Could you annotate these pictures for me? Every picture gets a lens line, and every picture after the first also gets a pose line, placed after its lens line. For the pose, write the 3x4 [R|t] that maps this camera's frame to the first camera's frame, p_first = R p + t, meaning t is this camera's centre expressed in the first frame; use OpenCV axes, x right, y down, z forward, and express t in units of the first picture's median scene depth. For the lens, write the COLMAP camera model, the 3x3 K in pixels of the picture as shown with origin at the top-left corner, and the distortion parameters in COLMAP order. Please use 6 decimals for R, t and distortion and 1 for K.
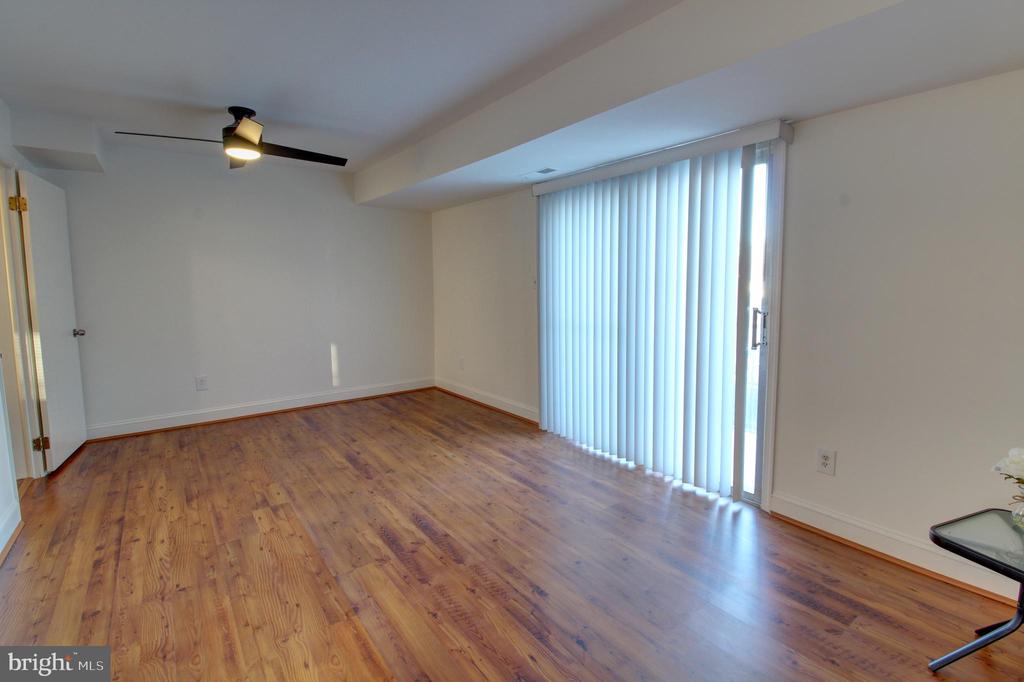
lens RADIAL K [[475.0, 0, 524.2], [0, 475.0, 323.8], [0, 0, 1]] dist [0.000719, -0.013198]
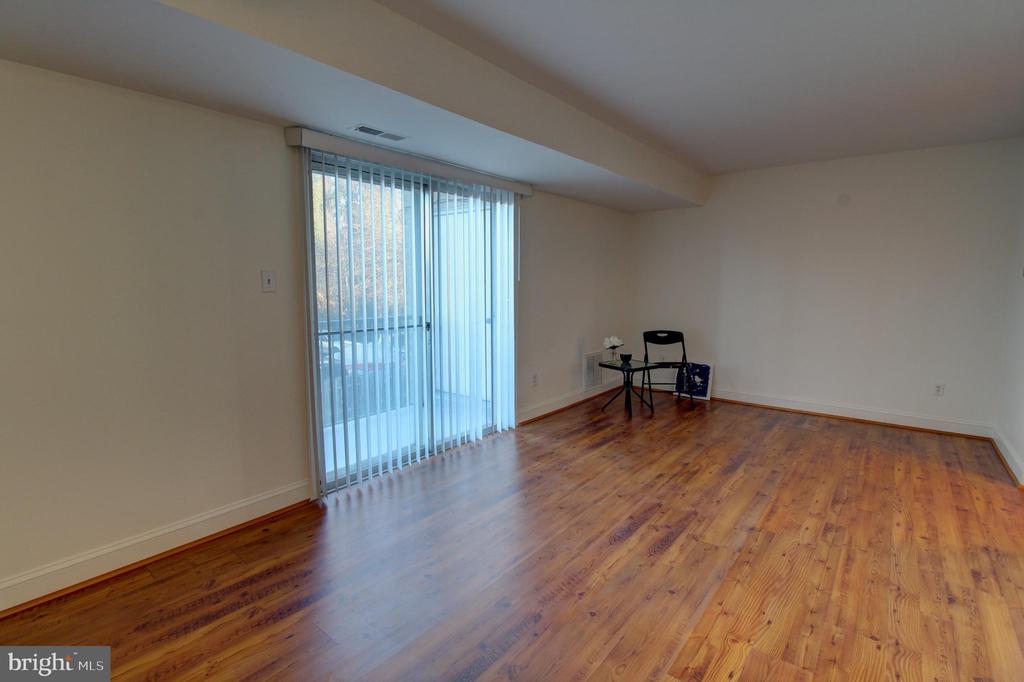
lens RADIAL K [[475.0, 0, 524.2], [0, 475.0, 323.8], [0, 0, 1]] dist [0.000719, -0.013198]
pose [[-0.242593, -0.084940, 0.966402, -1.211682], [0.085750, 0.990383, 0.108574, -0.137038], [-0.966331, 0.109208, -0.232977, 1.574778]]
